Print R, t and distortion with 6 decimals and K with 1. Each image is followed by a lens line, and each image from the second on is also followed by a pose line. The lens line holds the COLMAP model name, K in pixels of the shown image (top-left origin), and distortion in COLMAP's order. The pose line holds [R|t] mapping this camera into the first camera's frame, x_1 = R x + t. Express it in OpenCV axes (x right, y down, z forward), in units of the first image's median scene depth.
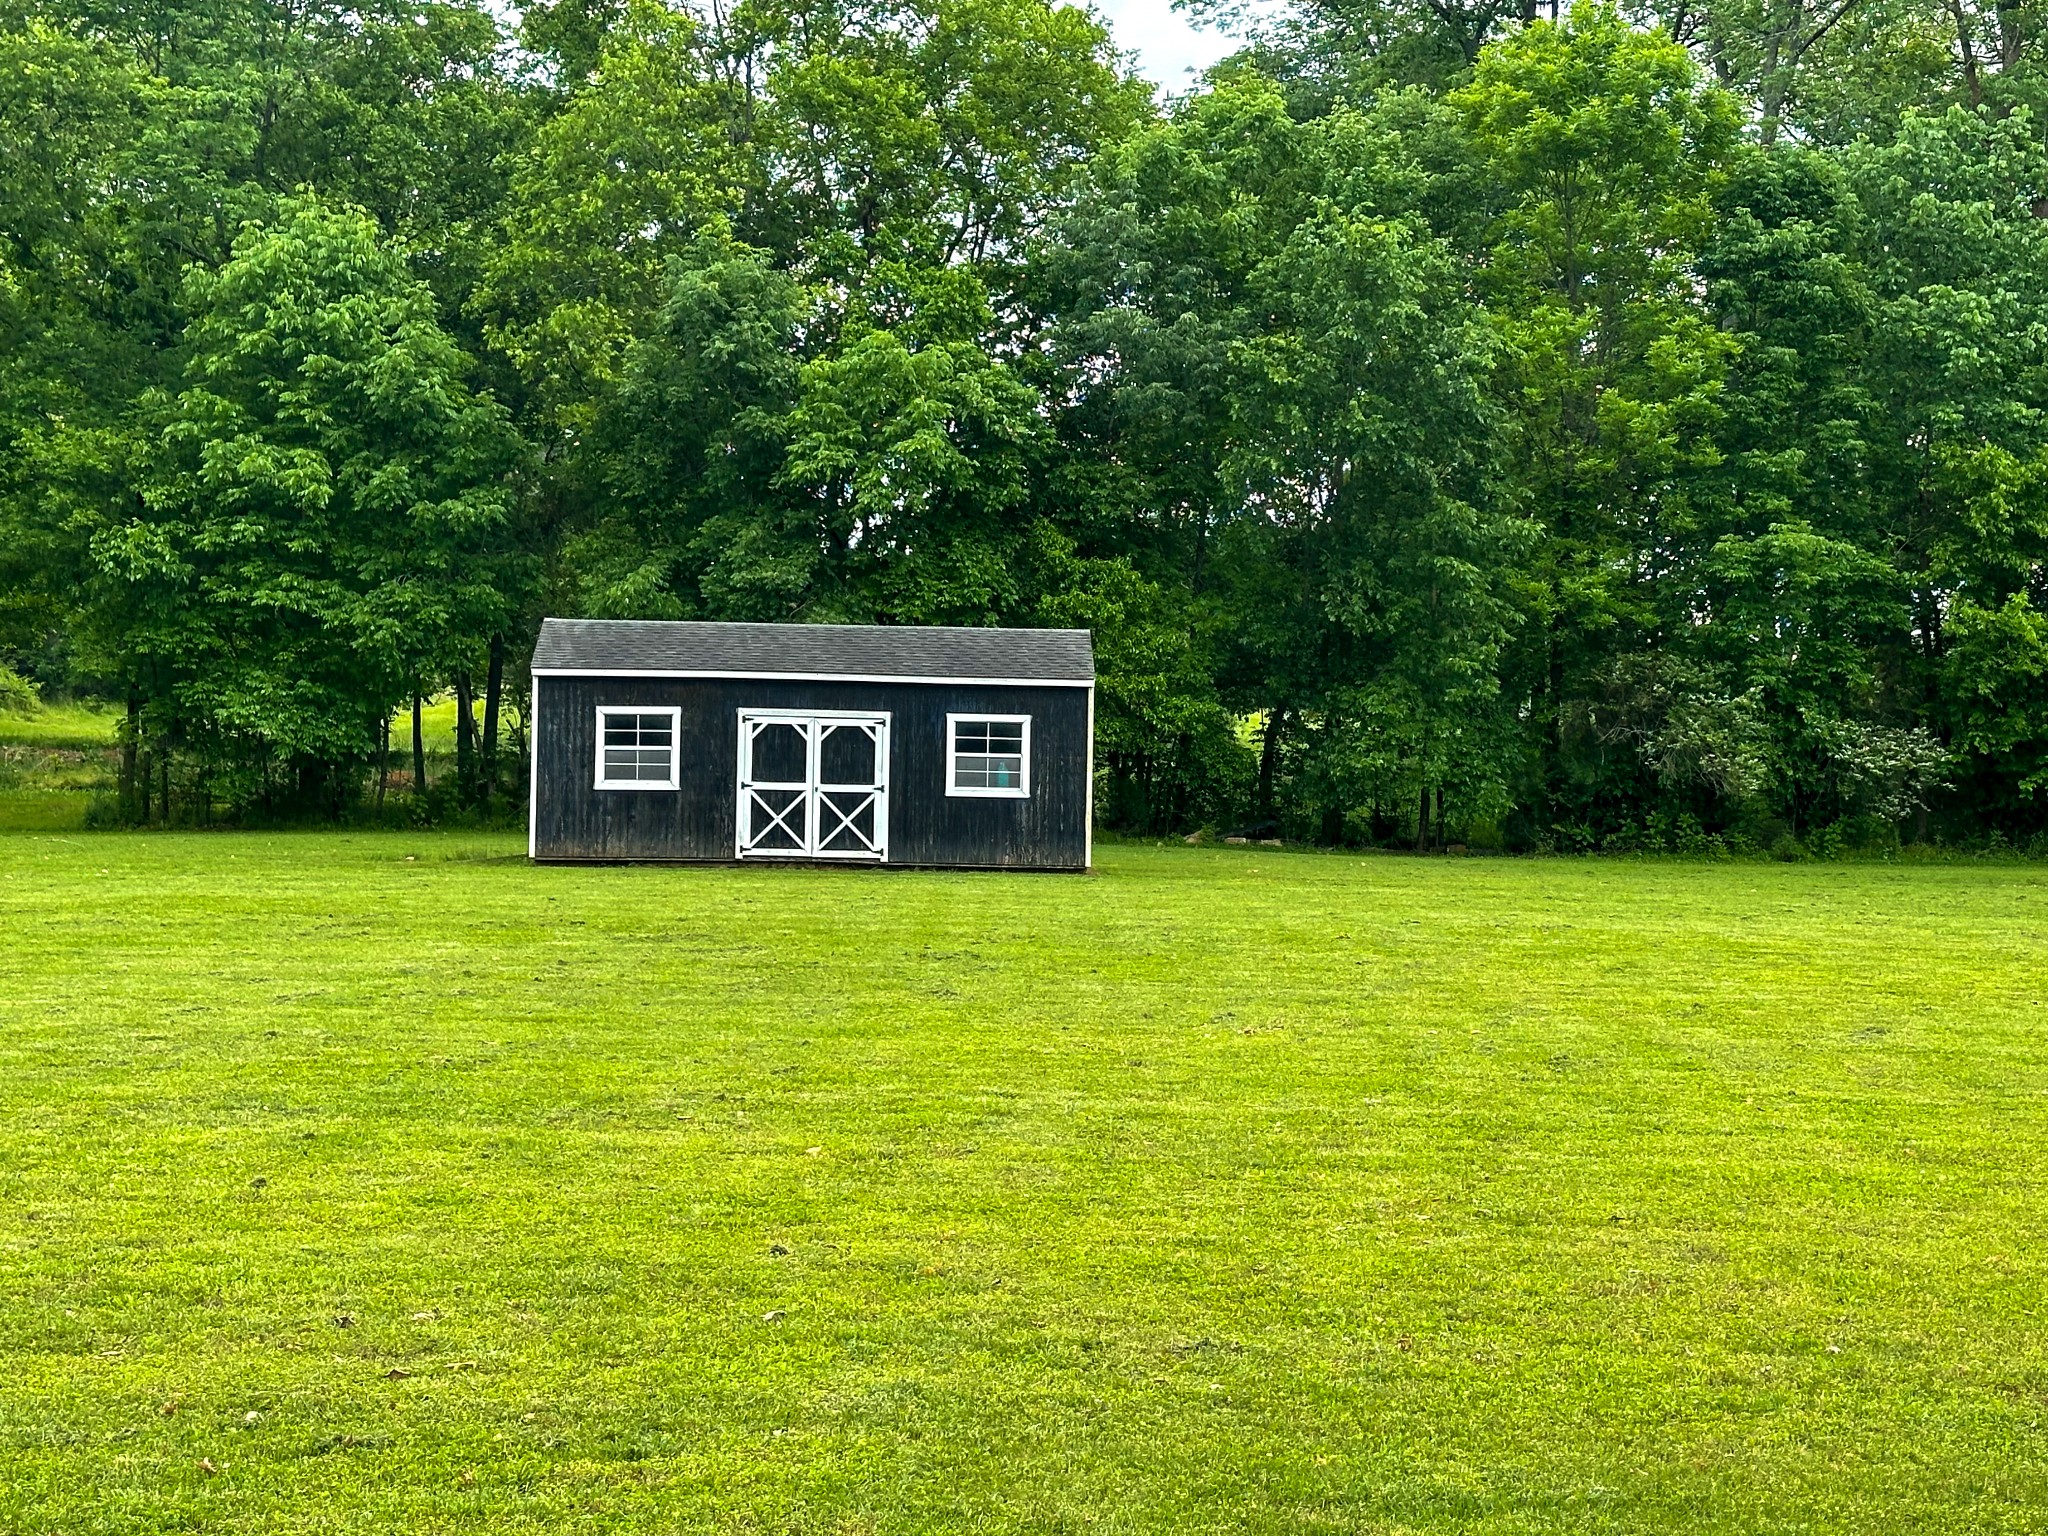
lens RADIAL K [[3631.9, 0, 1024.0], [0, 3631.9, 768.0], [0, 0, 1]] dist [-0.010013, -0.062932]
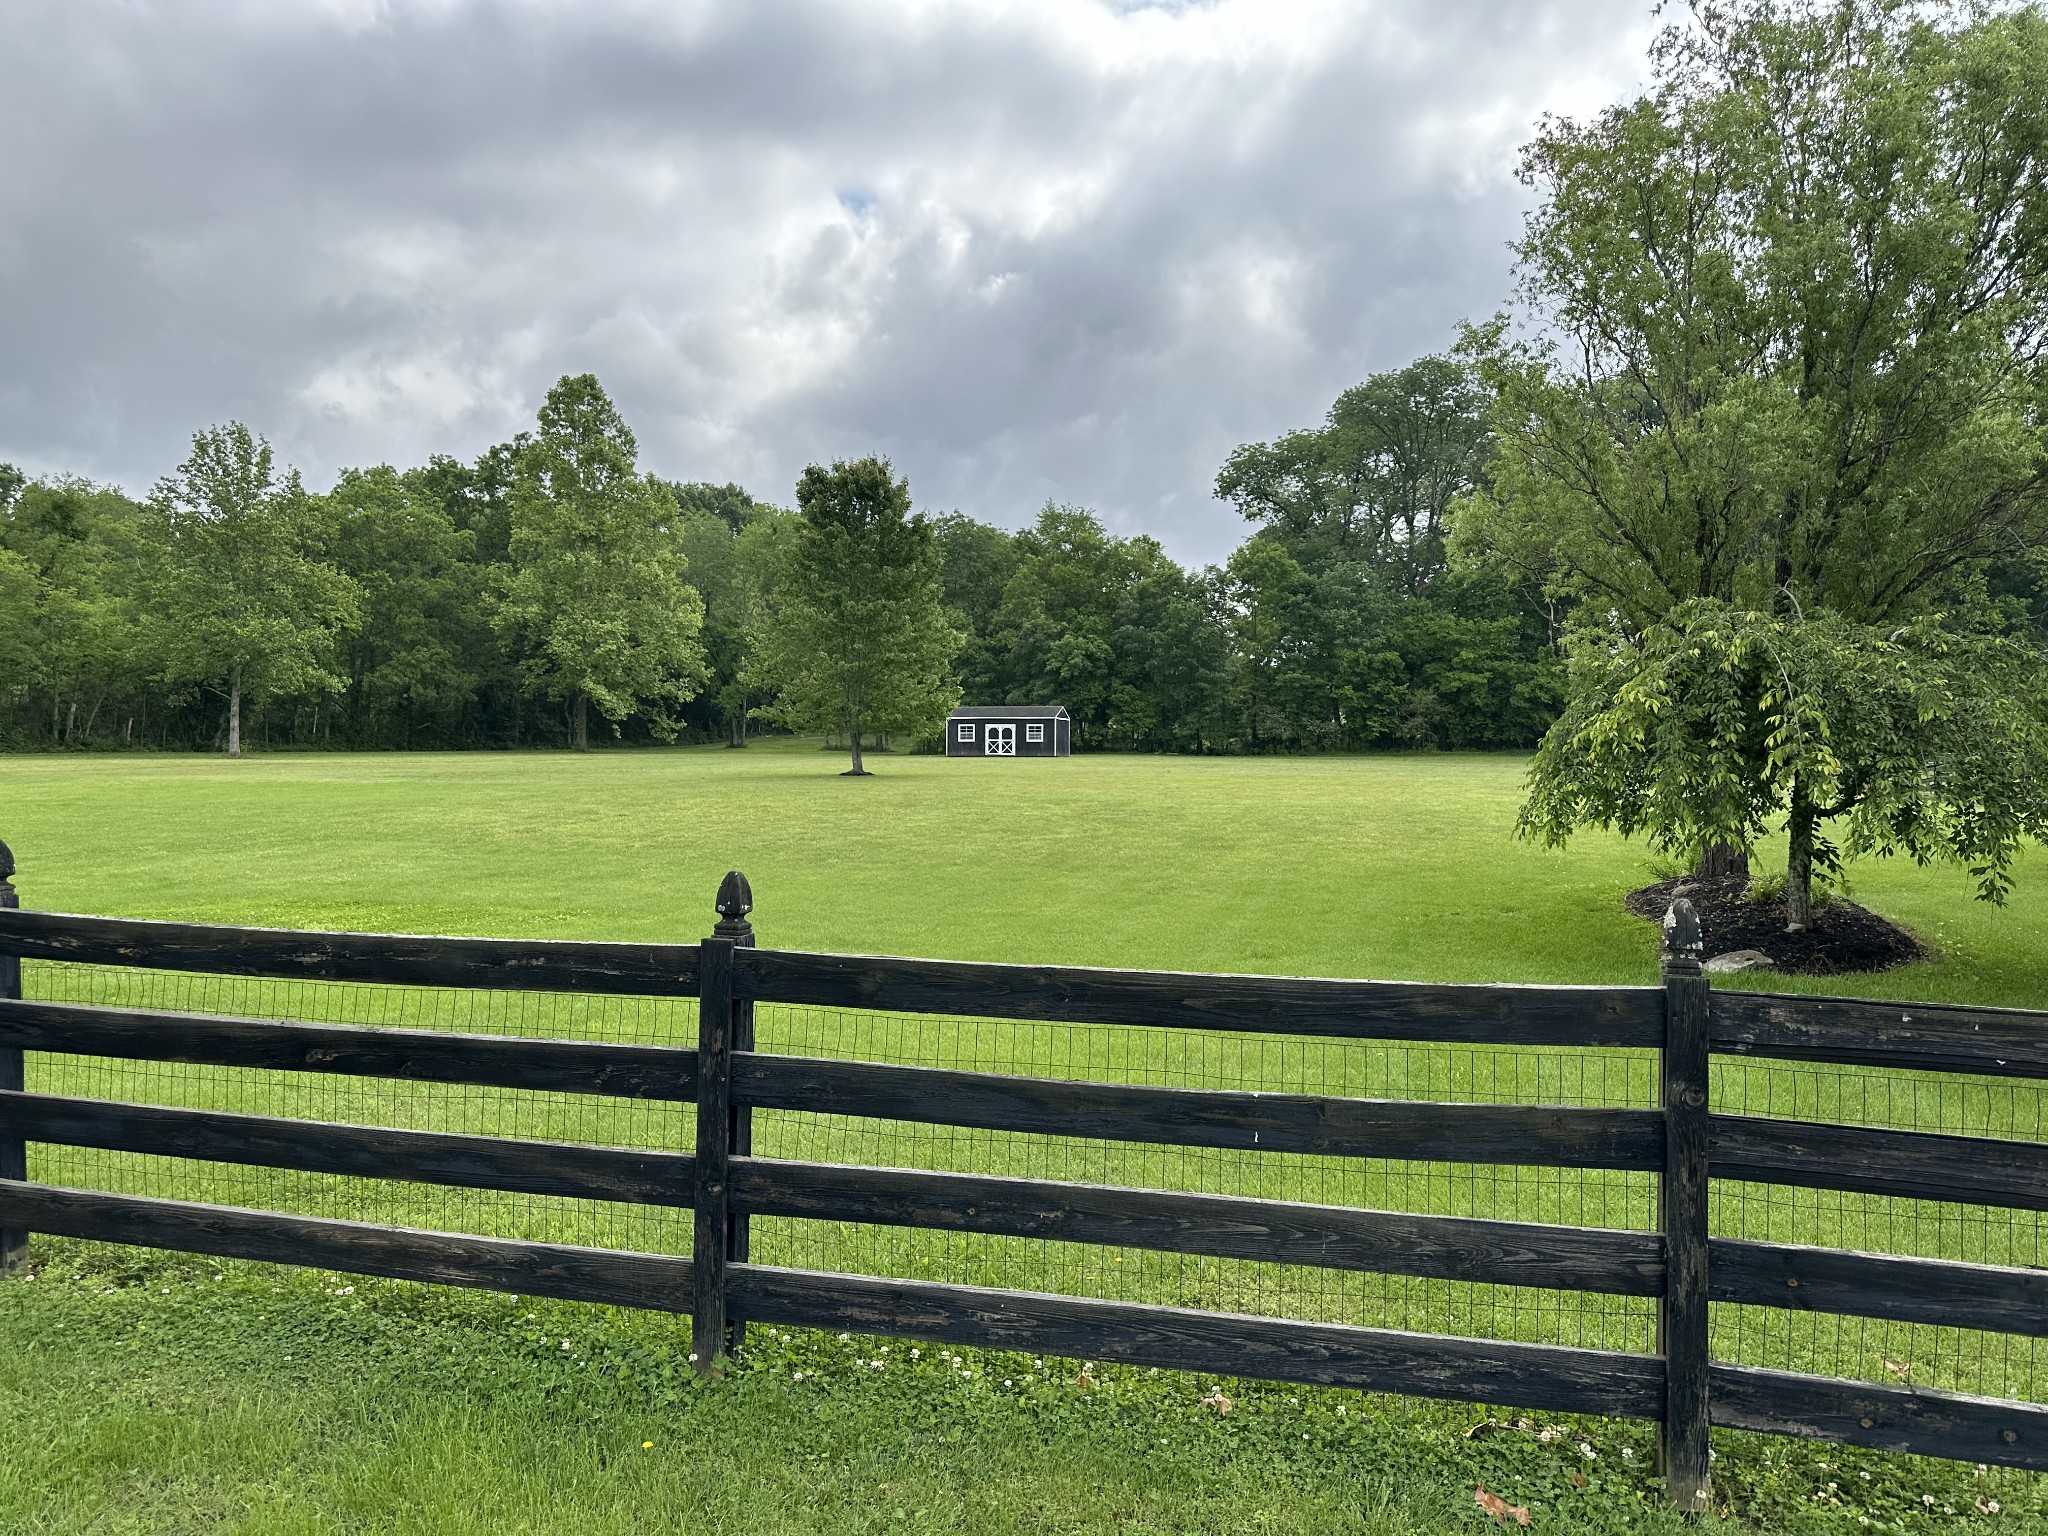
lens RADIAL K [[1477.9, 0, 1005.3], [0, 1477.9, 760.1], [0, 0, 1]] dist [0.002511, 0.000190]
pose [[0.946301, -0.018254, -0.322770, 0.438902], [0.020202, 0.999792, 0.002686, 0.019944], [0.322654, -0.009062, 0.946474, -0.648561]]
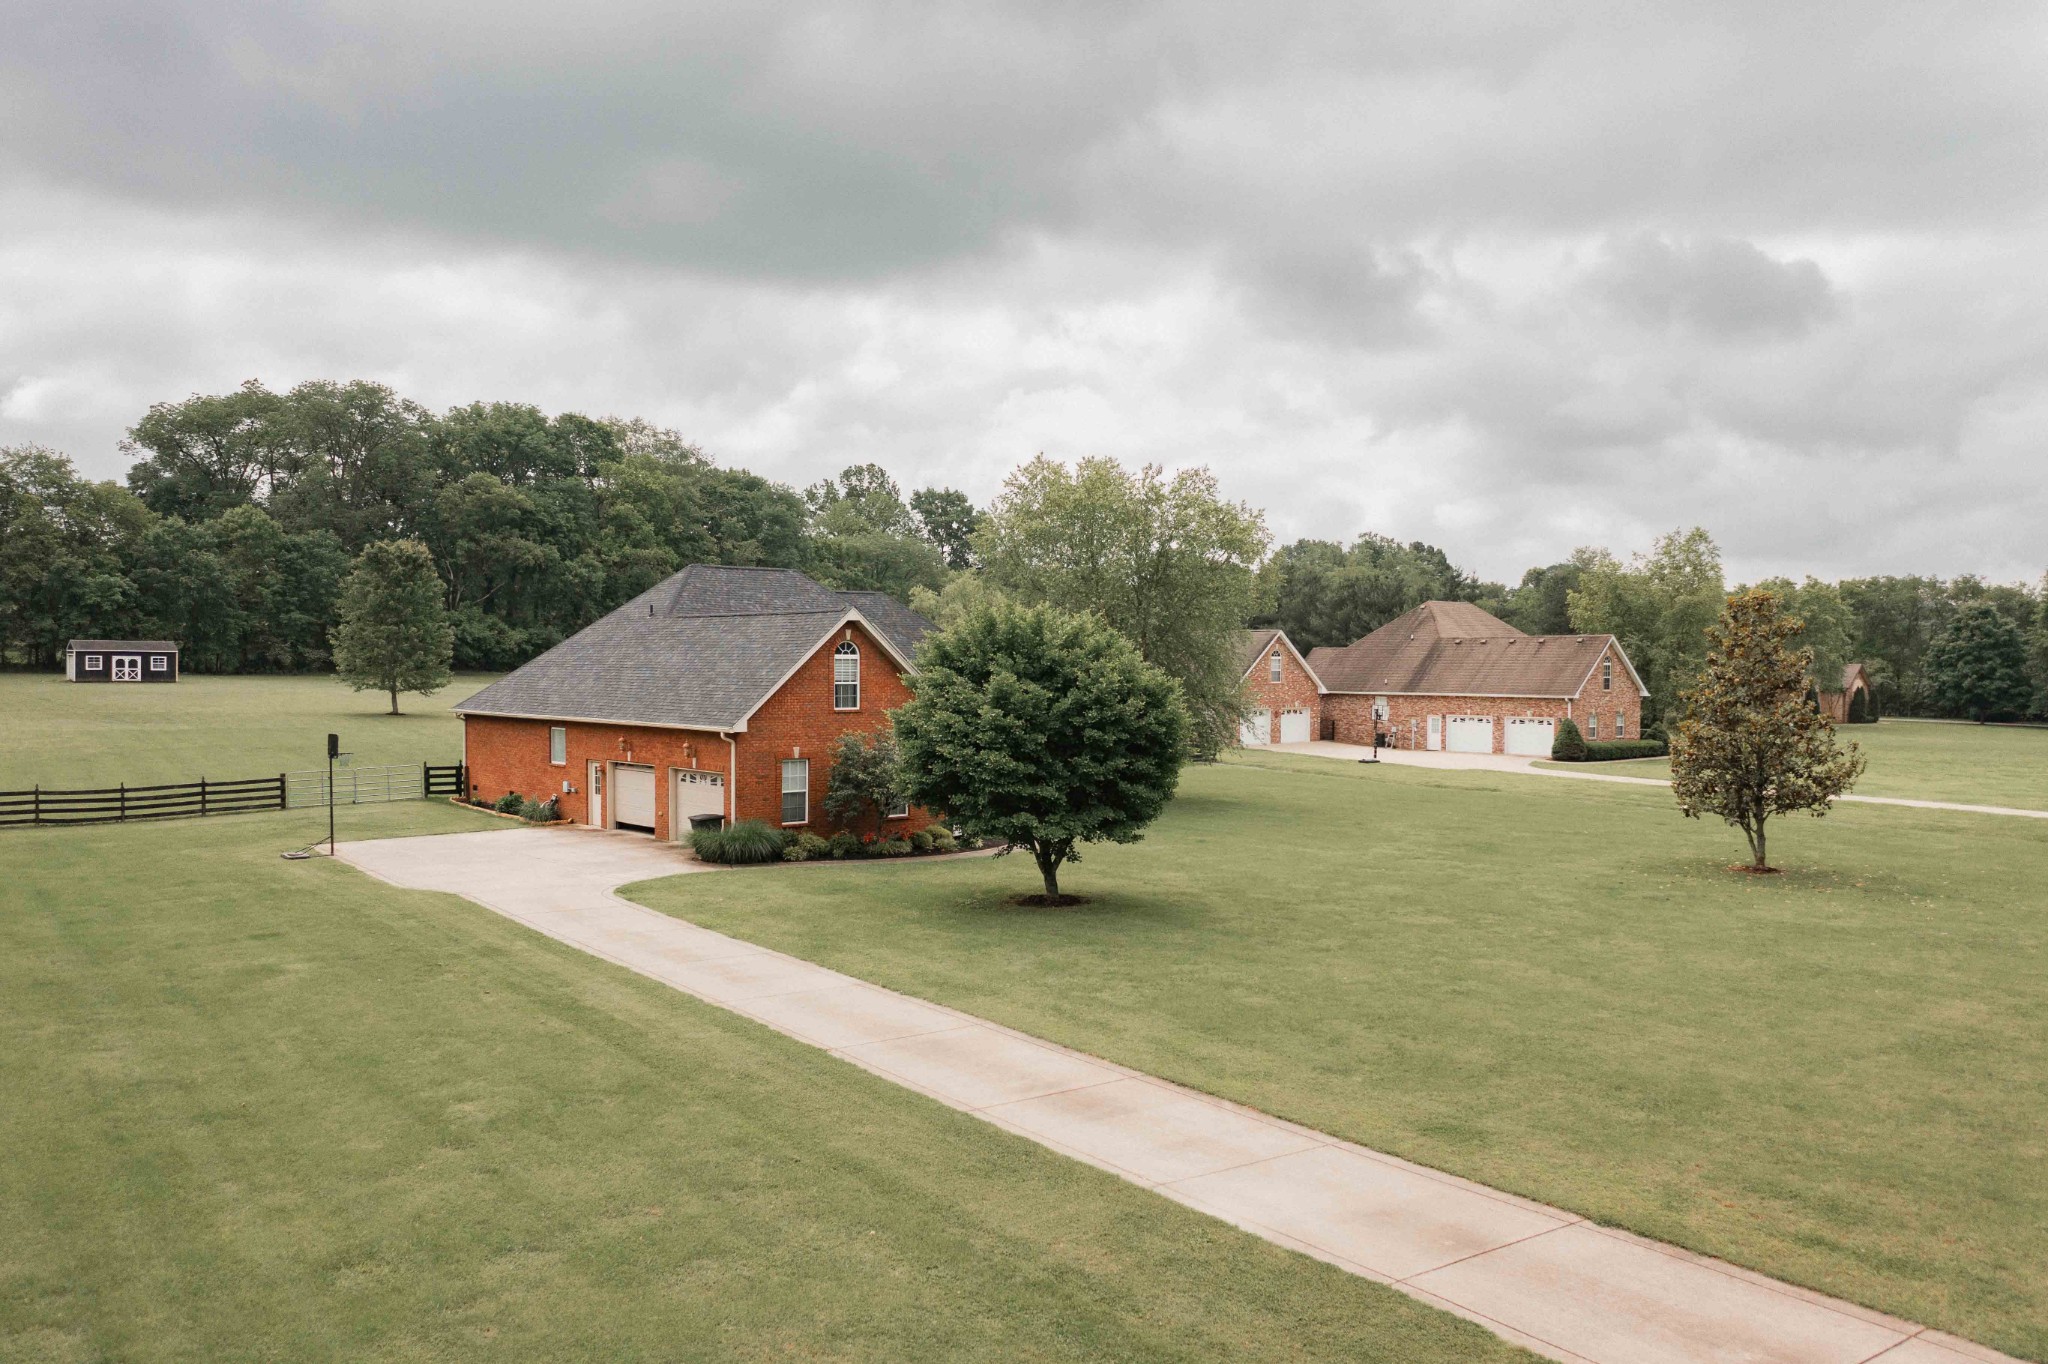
lens RADIAL K [[1606.3, 0, 1018.0], [0, 1606.3, 680.6], [0, 0, 1]] dist [-0.023532, 0.008292]
pose [[0.800059, -0.018082, 0.599648, -0.349985], [-0.010763, 0.998952, 0.044482, -0.082595], [-0.599824, -0.042042, 0.799026, -1.519971]]
